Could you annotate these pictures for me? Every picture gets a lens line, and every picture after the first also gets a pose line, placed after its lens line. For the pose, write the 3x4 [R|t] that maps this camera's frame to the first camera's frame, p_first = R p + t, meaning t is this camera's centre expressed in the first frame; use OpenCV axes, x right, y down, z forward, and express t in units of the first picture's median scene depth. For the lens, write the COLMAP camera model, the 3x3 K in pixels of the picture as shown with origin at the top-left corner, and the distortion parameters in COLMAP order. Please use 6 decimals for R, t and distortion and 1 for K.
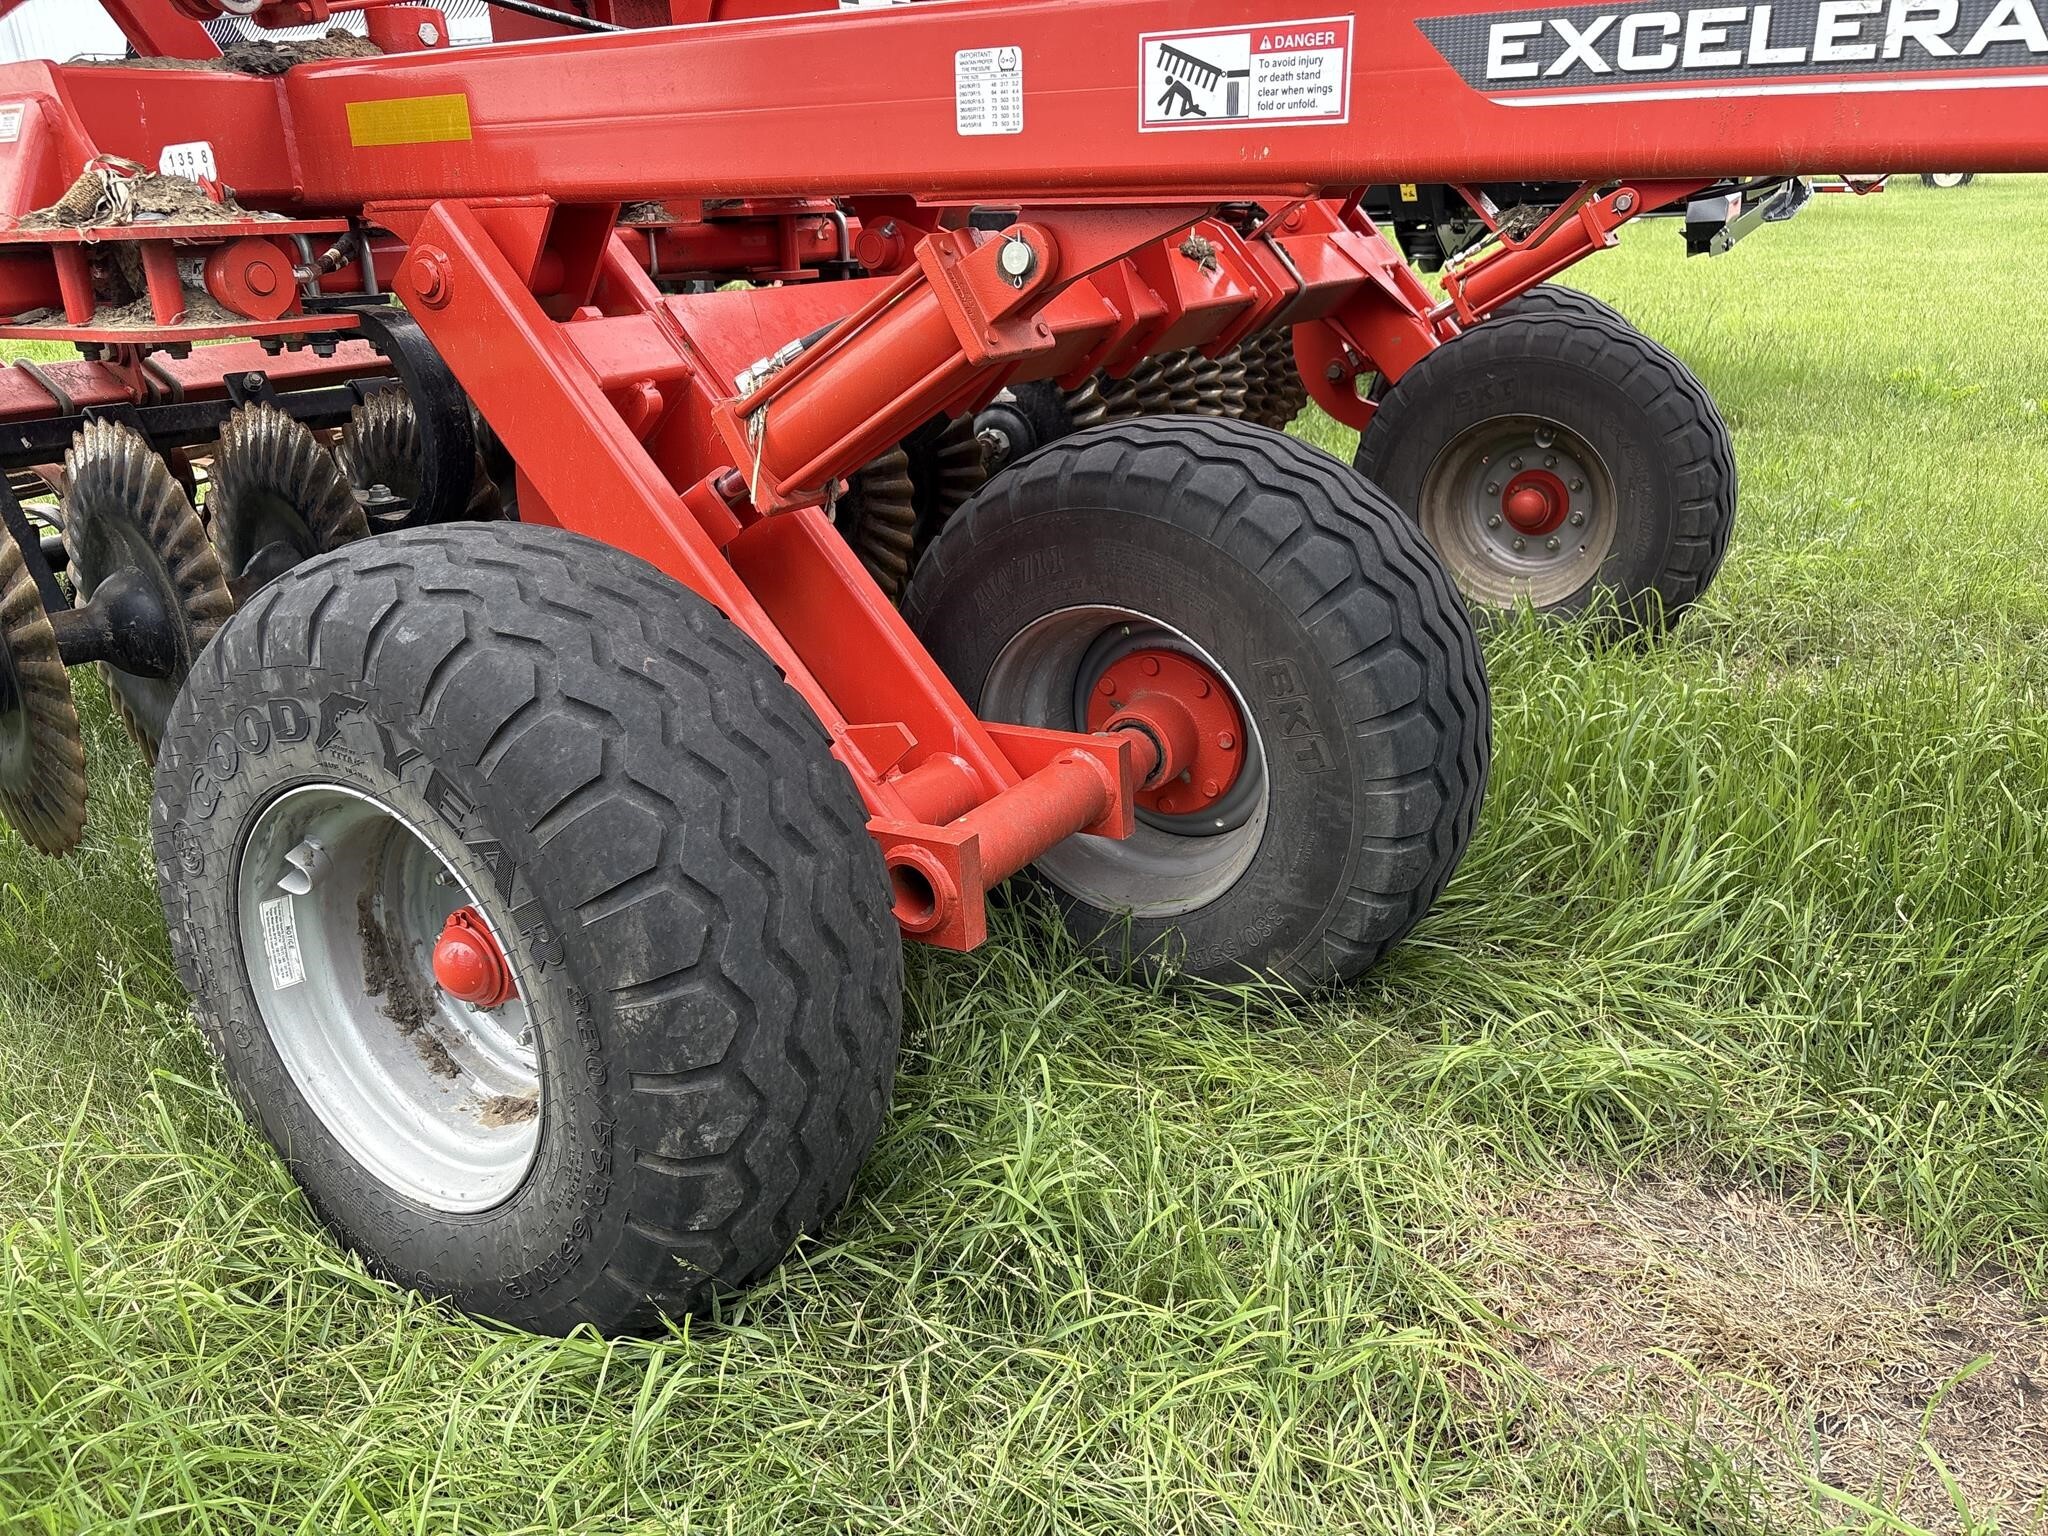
lens RADIAL K [[1582.5, 0, 1021.0], [0, 1582.5, 775.4], [0, 0, 1]] dist [0.034333, -0.040870]
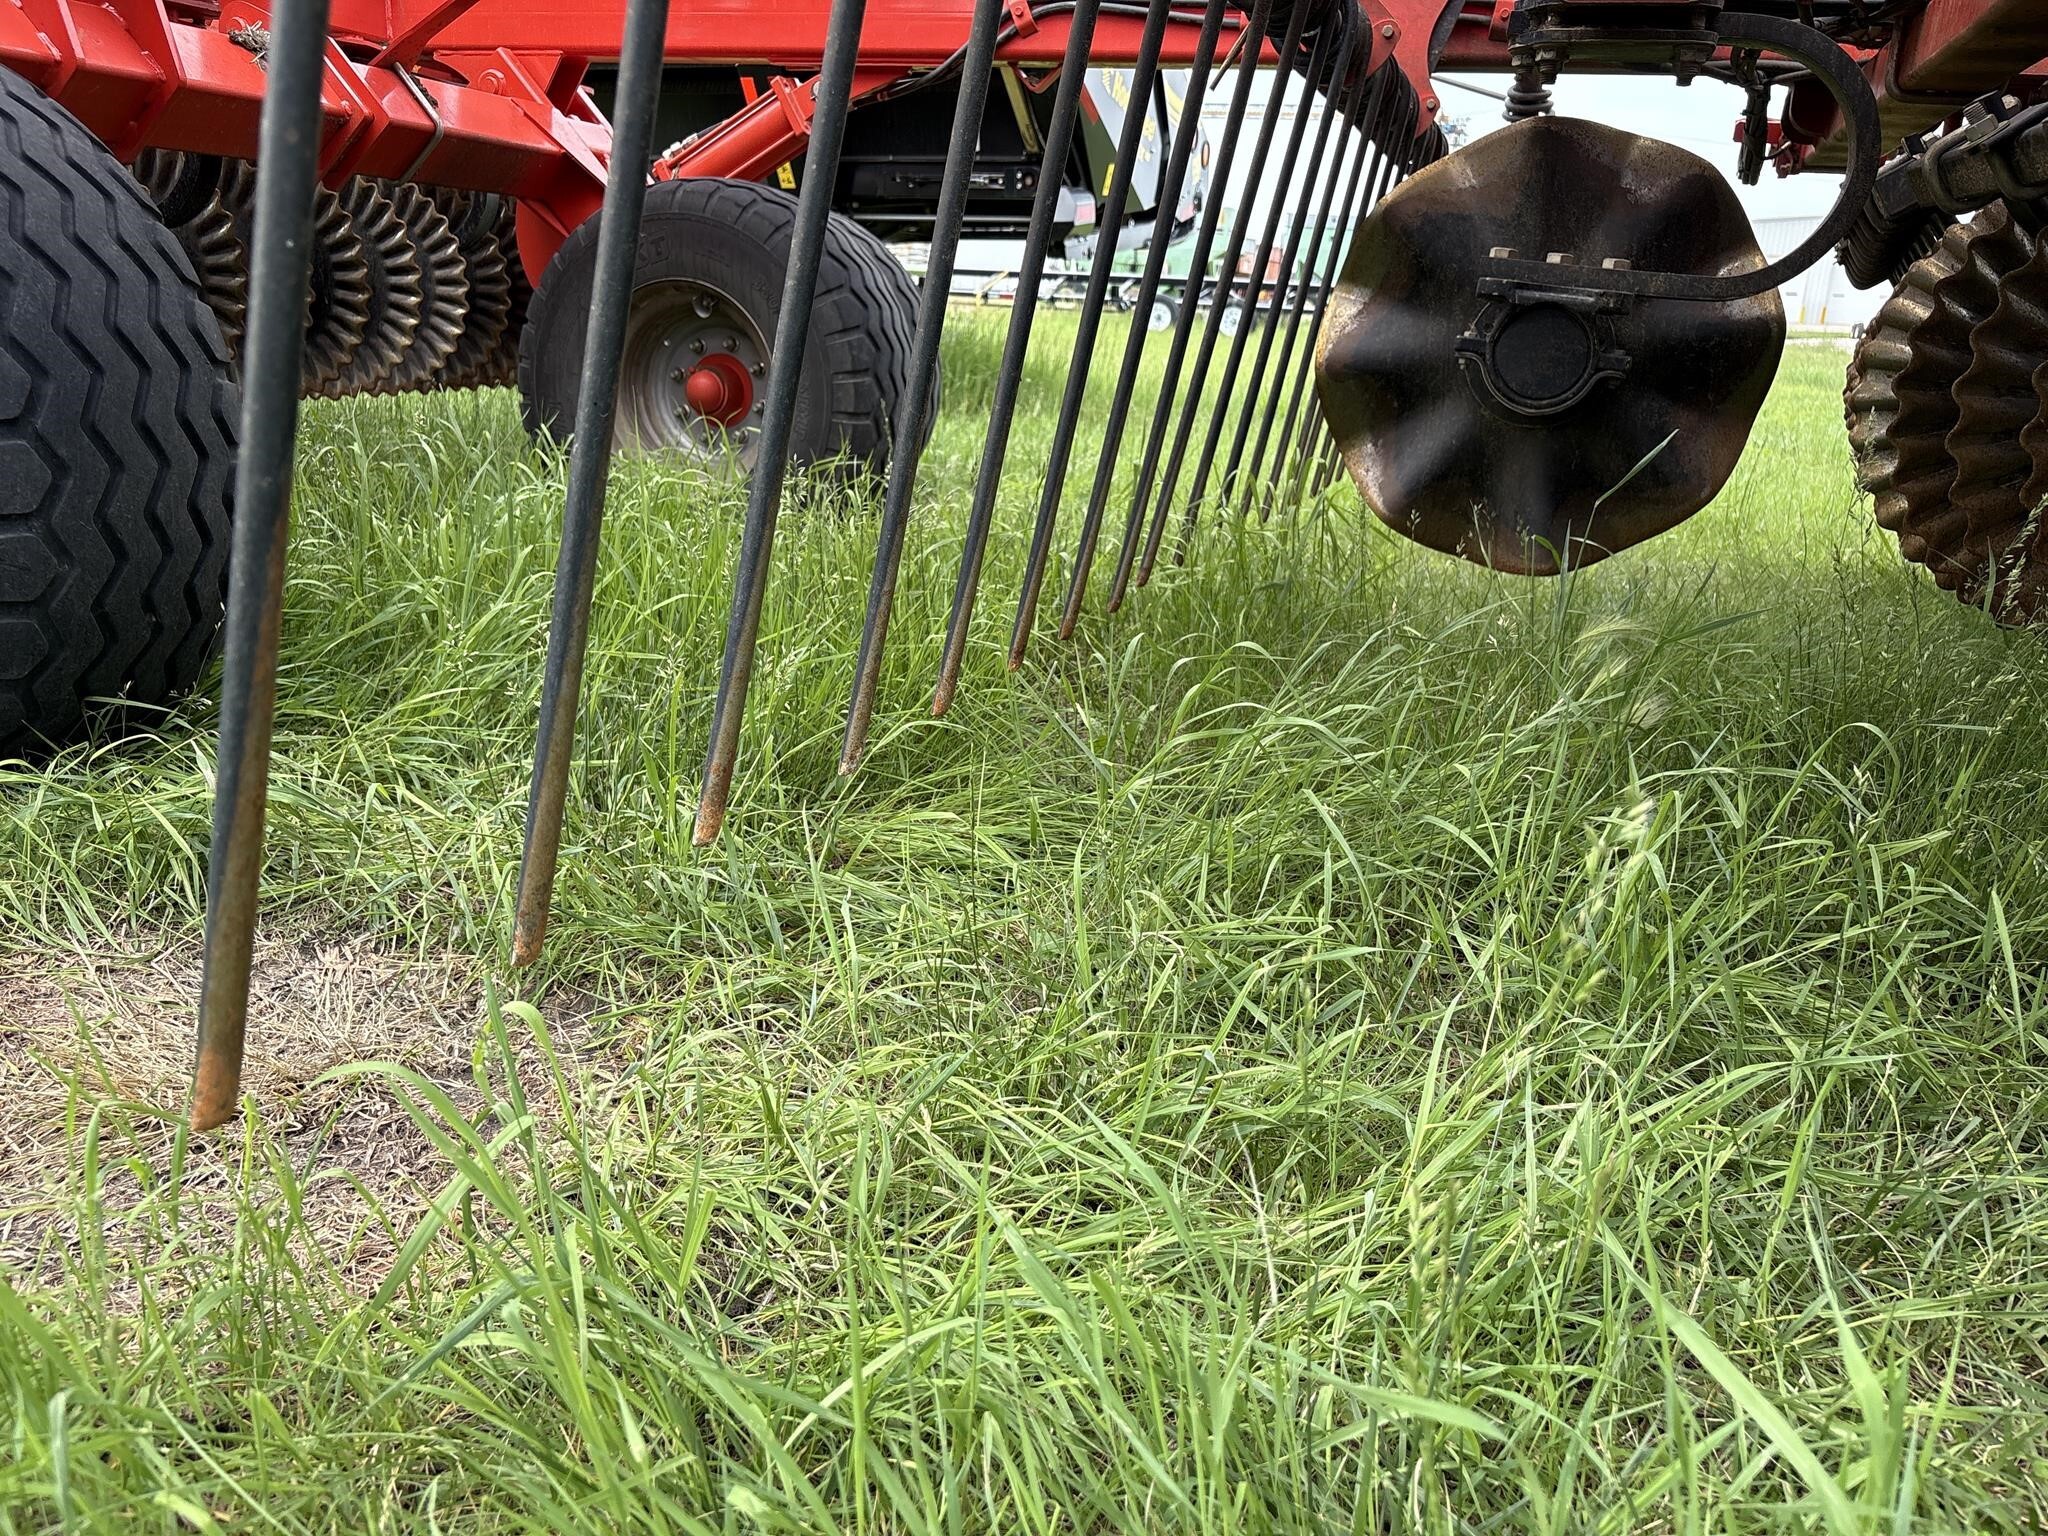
lens RADIAL K [[1566.9, 0, 1025.2], [0, 1566.9, 757.3], [0, 0, 1]] dist [0.067643, -0.068540]
pose [[0.969921, -0.000004, 0.243419, 0.542354], [0.018123, 0.997226, -0.072194, 0.218976], [-0.242744, 0.074433, 0.967231, 0.179277]]
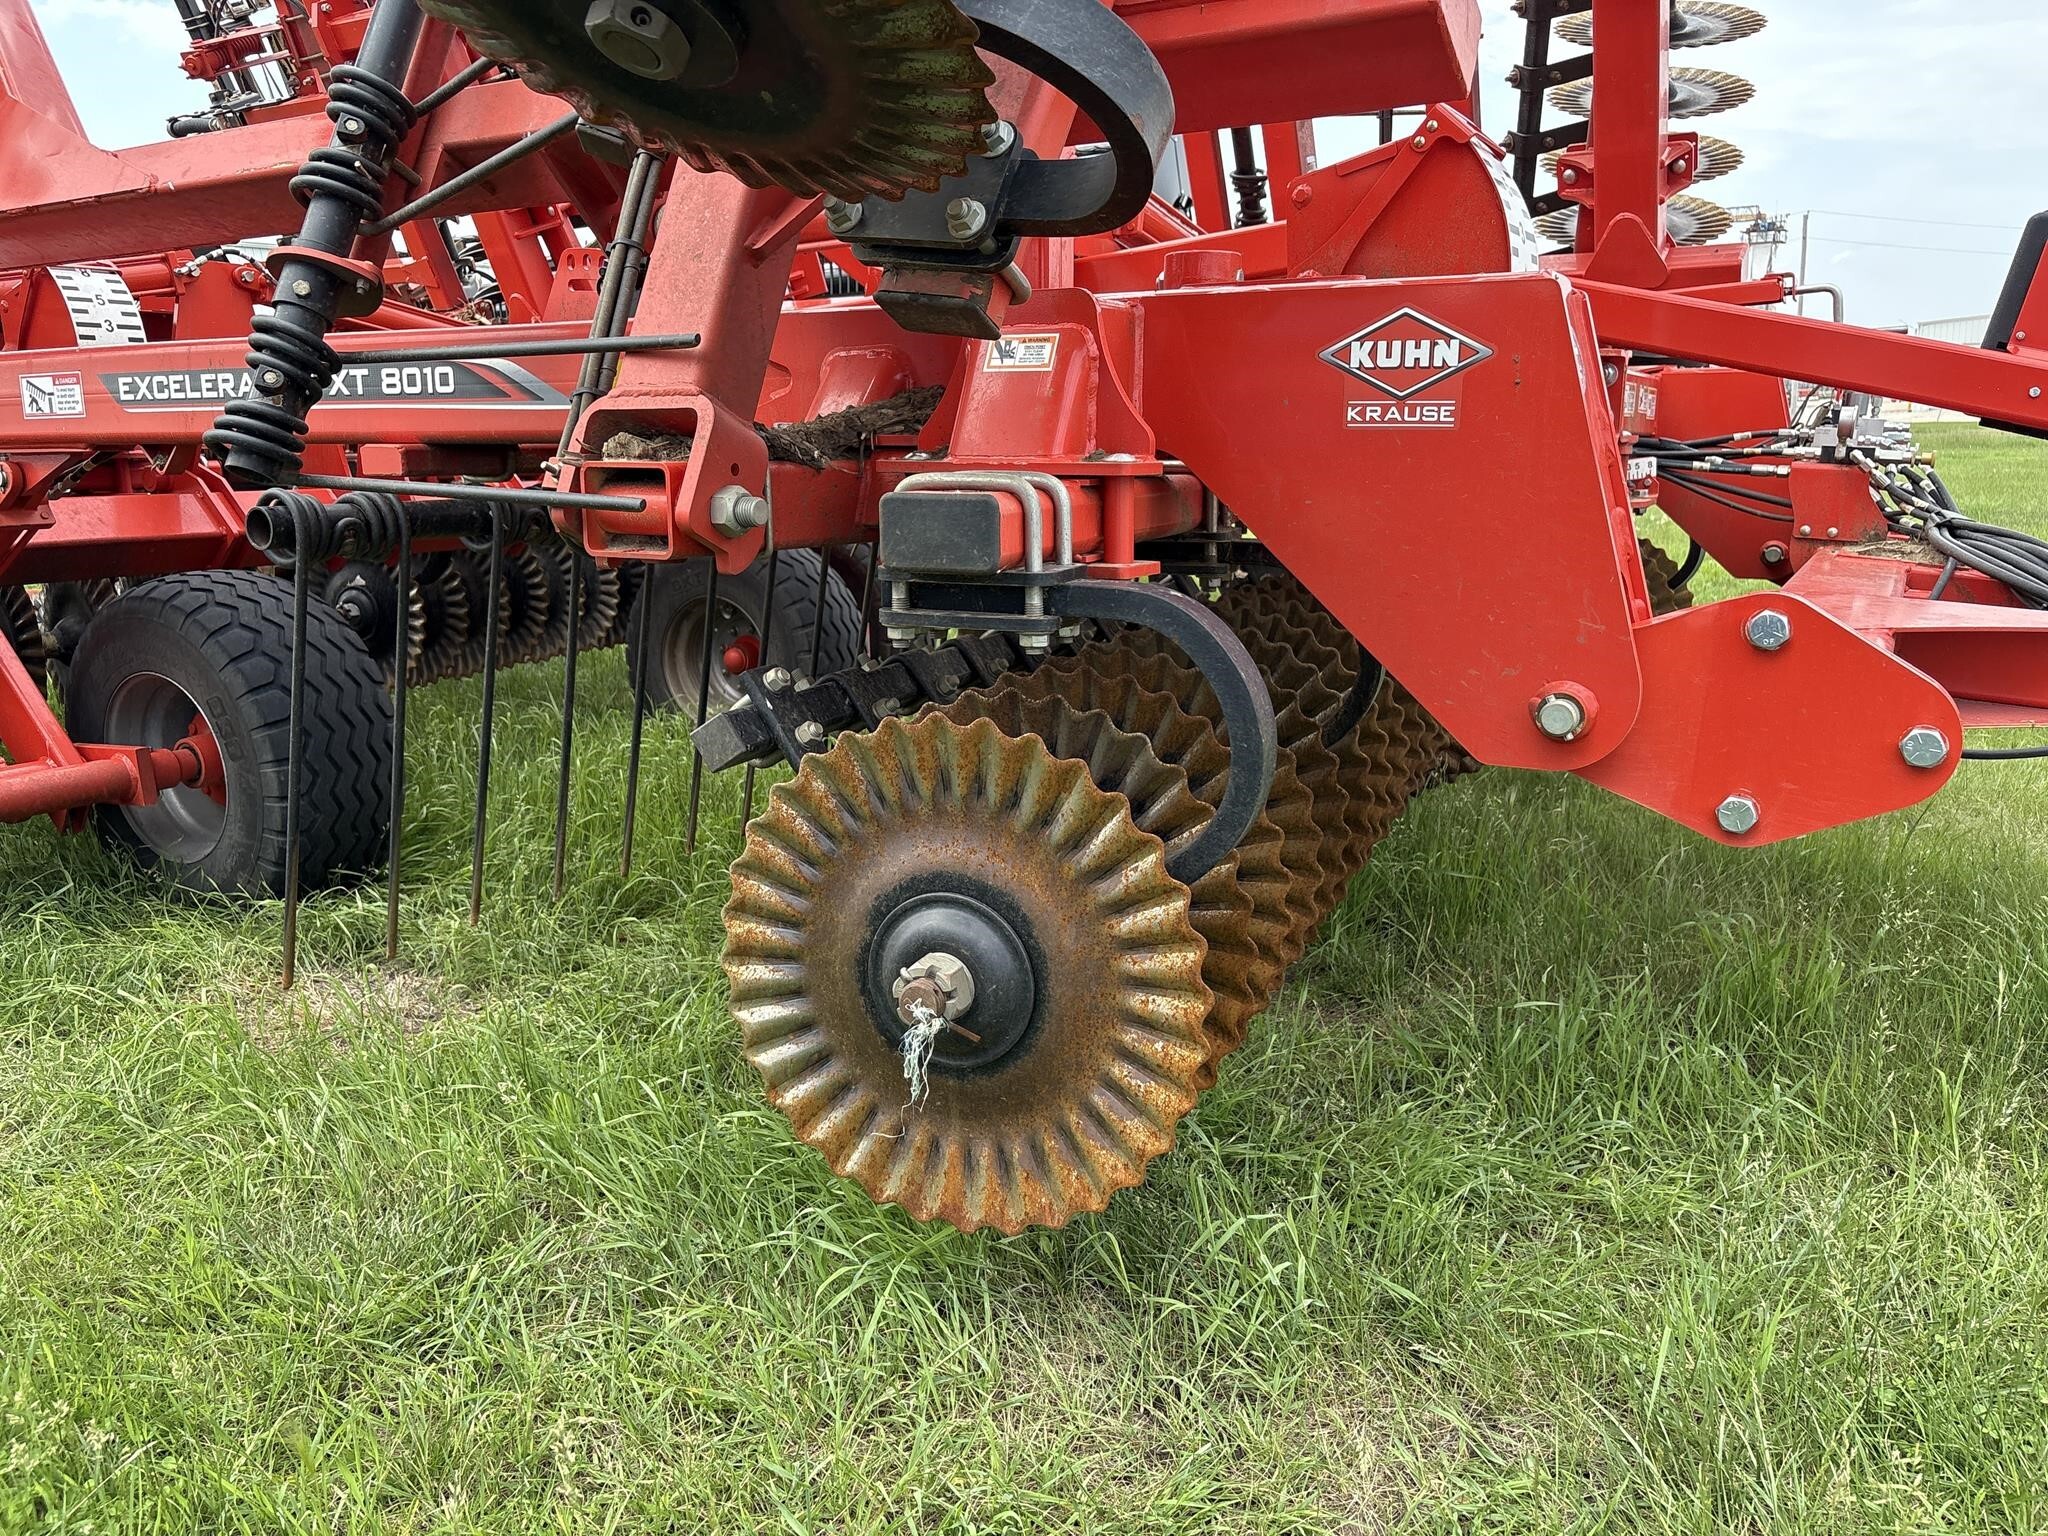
lens RADIAL K [[1566.9, 0, 1025.2], [0, 1566.9, 757.3], [0, 0, 1]] dist [0.067643, -0.068540]
pose [[0.998586, -0.000870, 0.053146, 0.999482], [0.009227, 0.987524, -0.157197, 0.290214], [-0.052346, 0.157465, 0.986136, -0.822696]]
